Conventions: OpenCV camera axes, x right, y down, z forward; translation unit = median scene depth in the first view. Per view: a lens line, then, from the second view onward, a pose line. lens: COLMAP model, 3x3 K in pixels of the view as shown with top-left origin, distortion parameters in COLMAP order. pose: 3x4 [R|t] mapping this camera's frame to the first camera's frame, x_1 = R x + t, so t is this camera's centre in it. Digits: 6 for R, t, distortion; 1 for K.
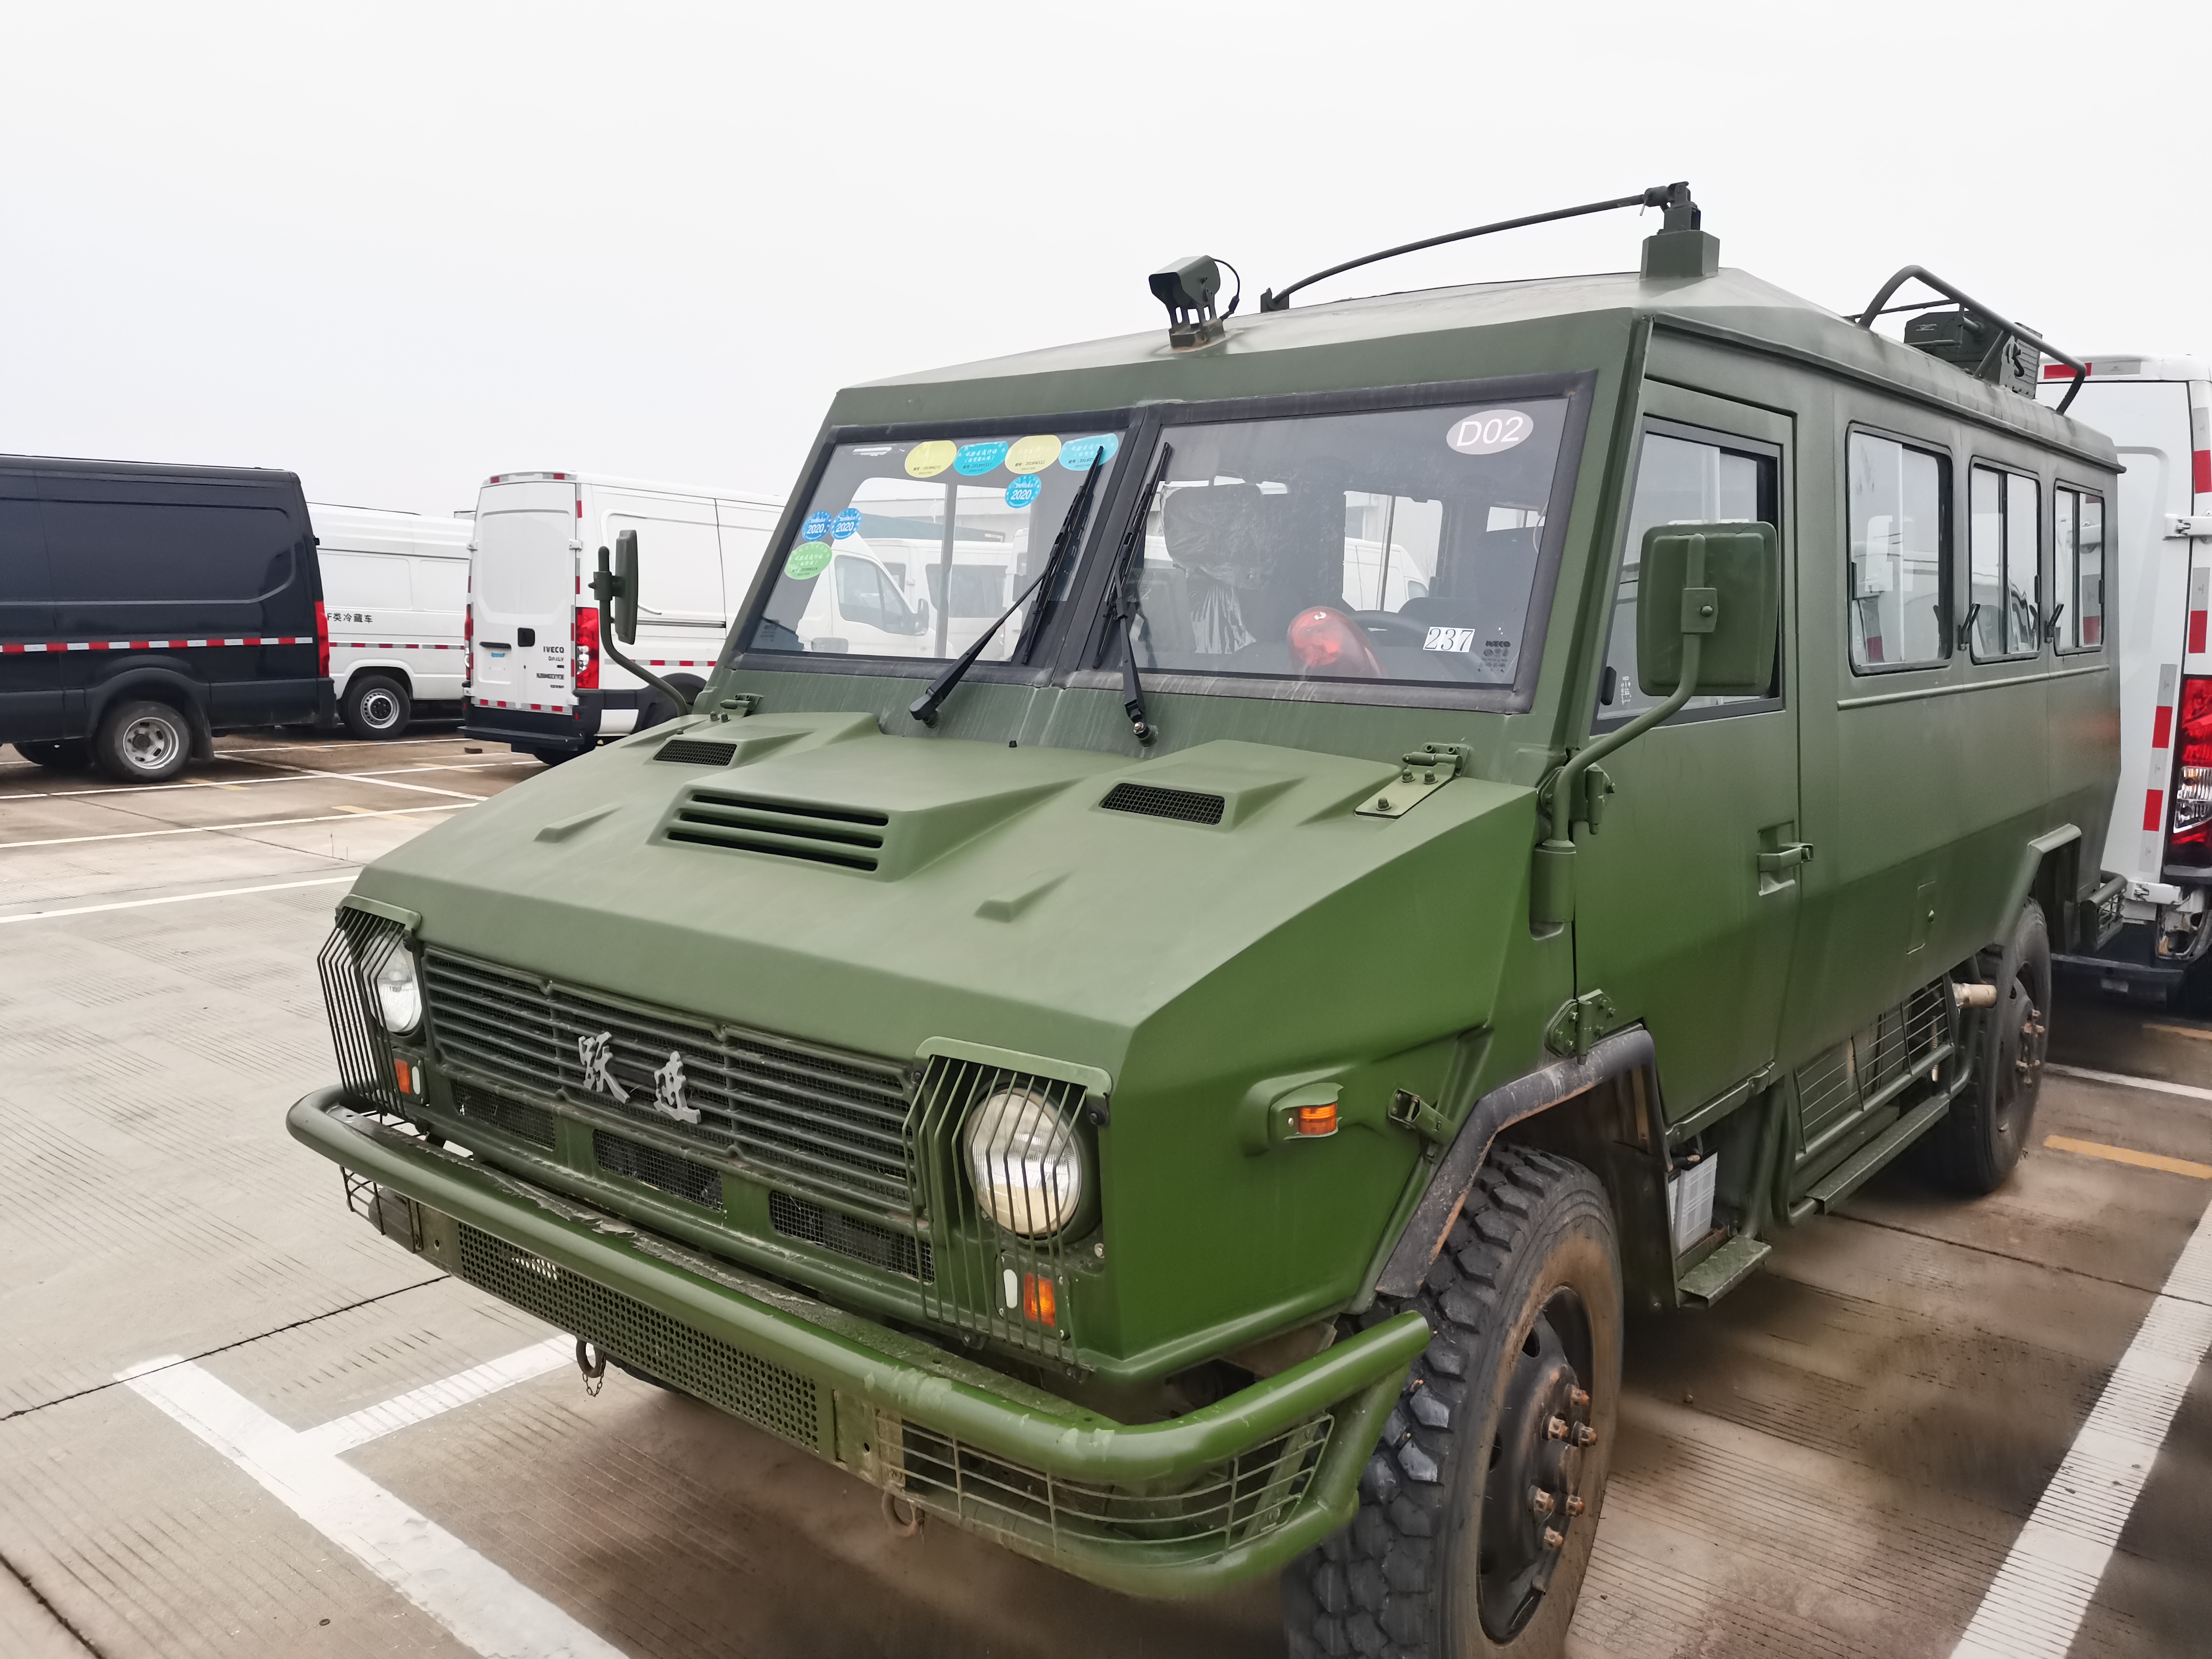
lens RADIAL K [[1702.6, 0, 1108.5], [0, 1702.6, 843.6], [0, 0, 1]] dist [0.002745, -0.001772]
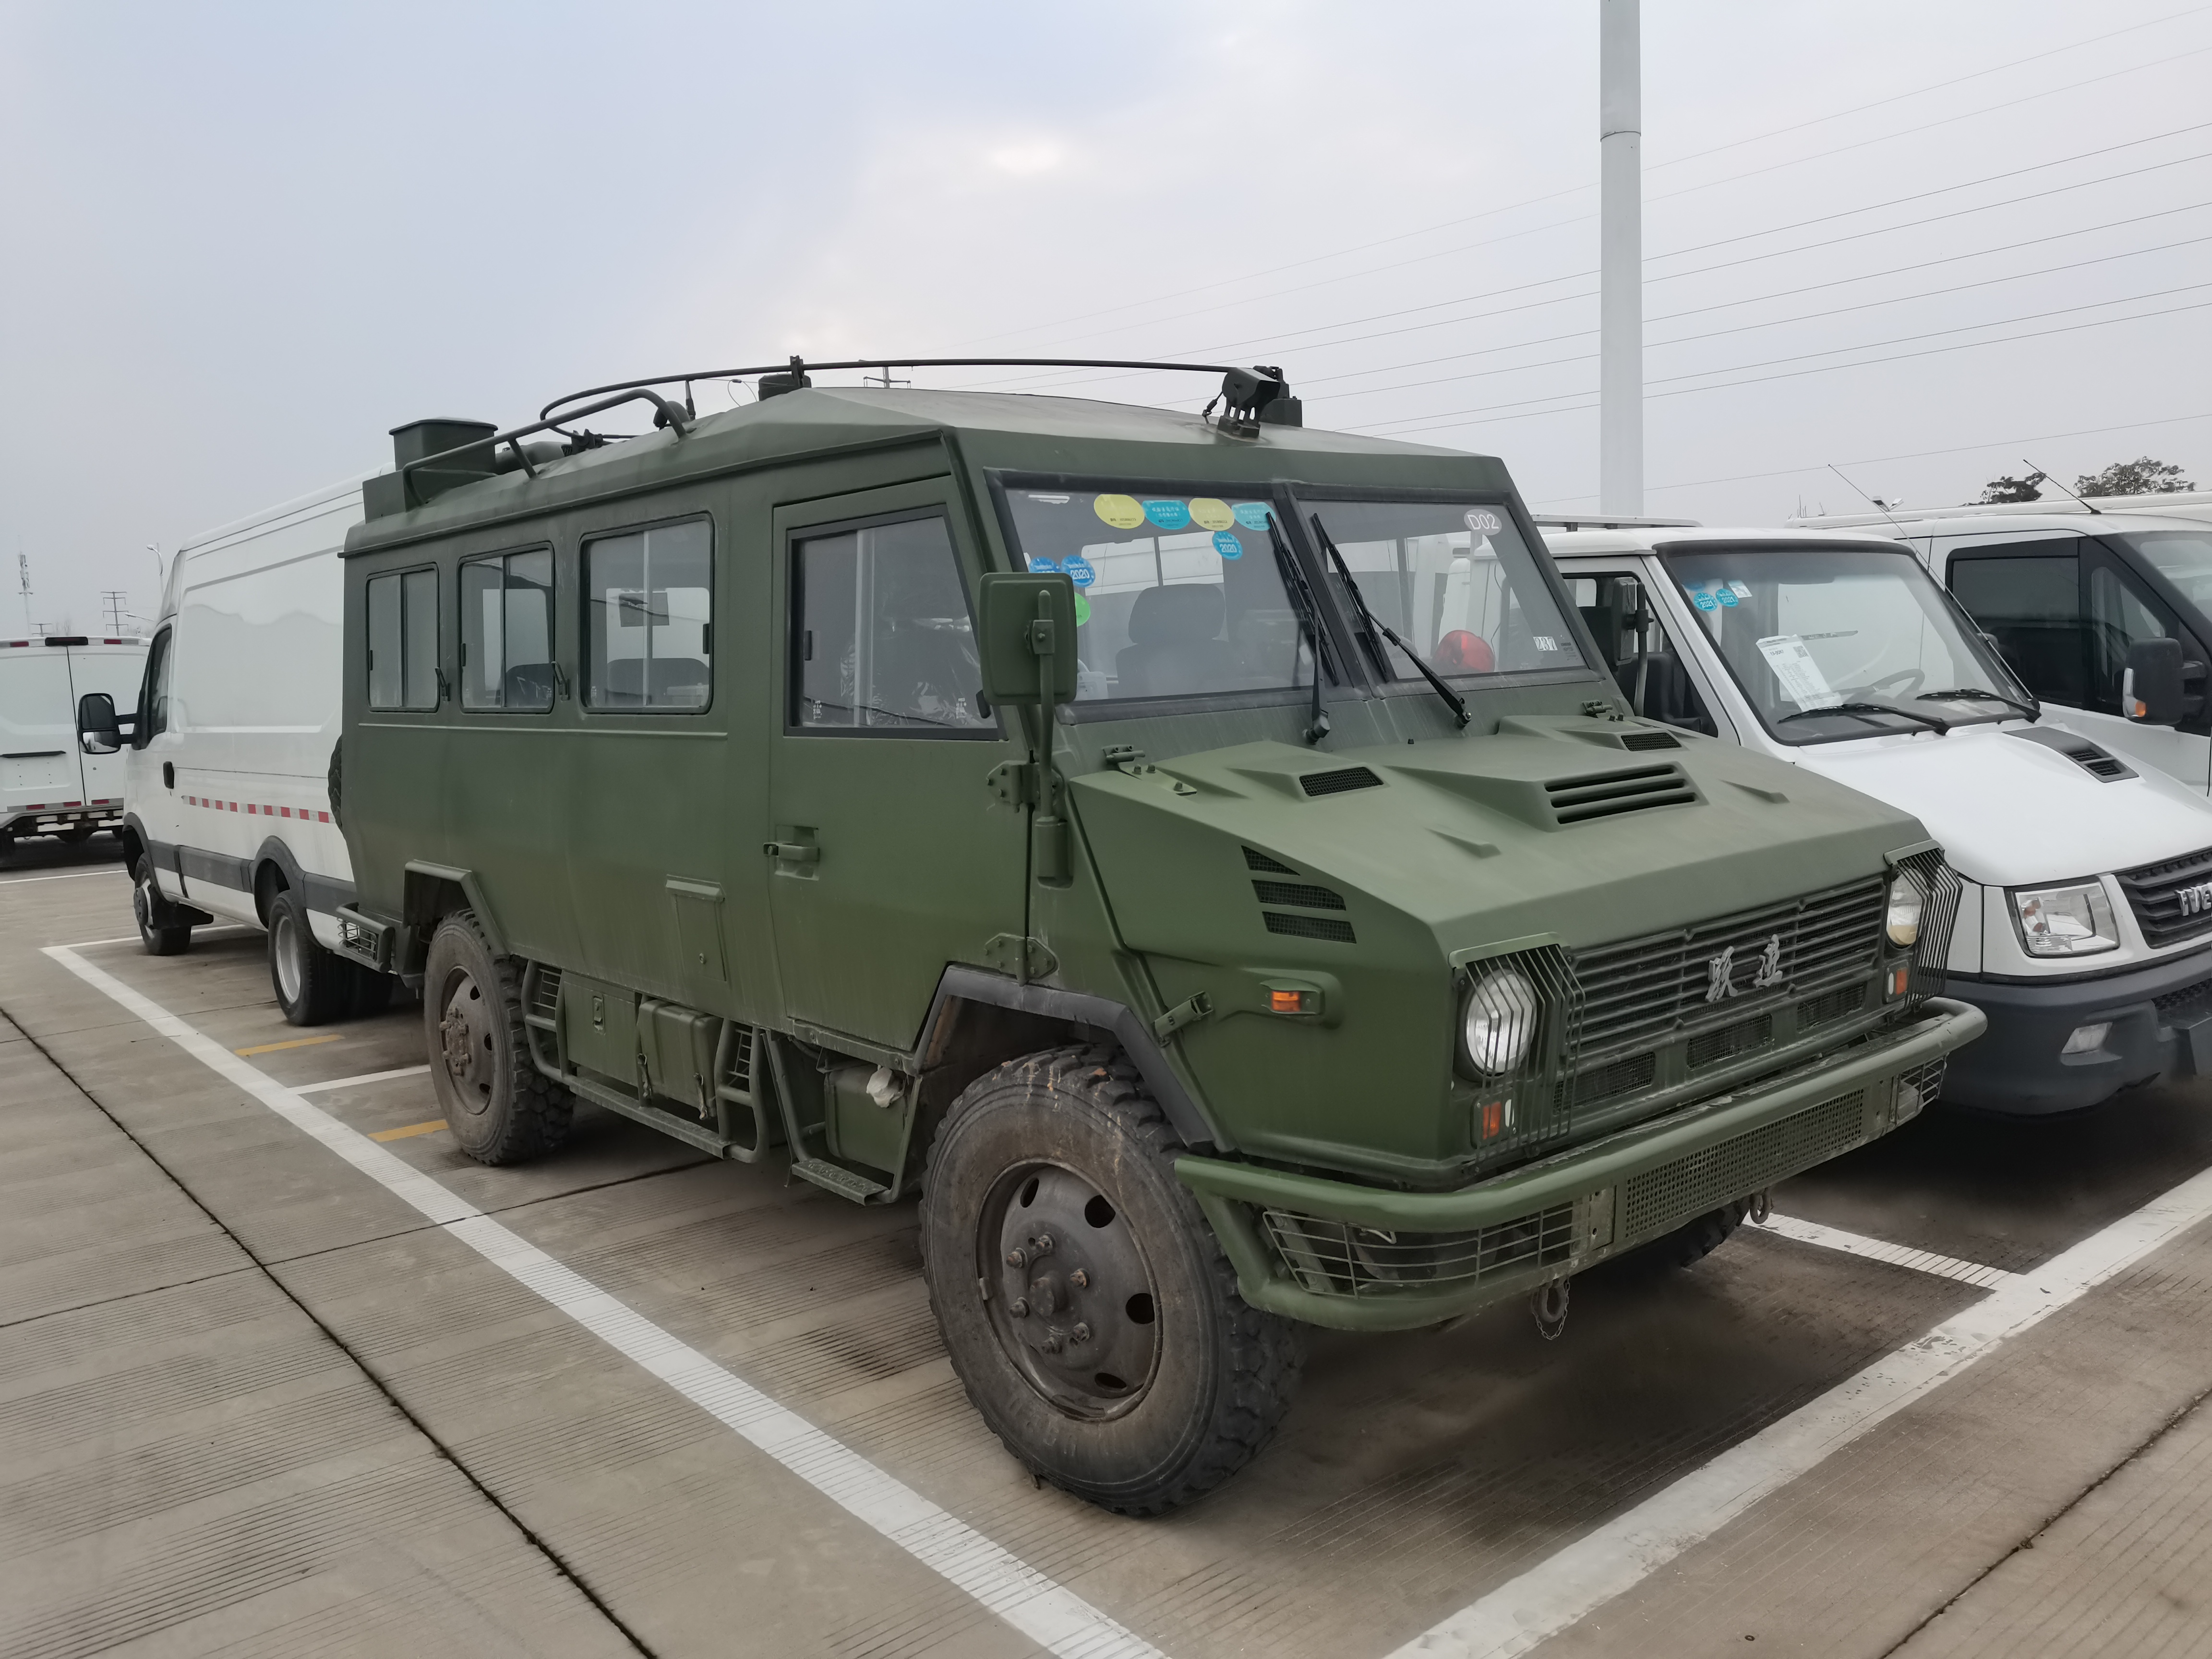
lens RADIAL K [[1702.6, 0, 1107.1], [0, 1702.6, 816.9], [0, 0, 1]] dist [0.002745, -0.001772]
pose [[0.194399, -0.122639, 0.973226, -1.589390], [0.184574, 0.979005, 0.086499, -0.182907], [-0.963401, 0.162817, 0.212954, 1.117934]]
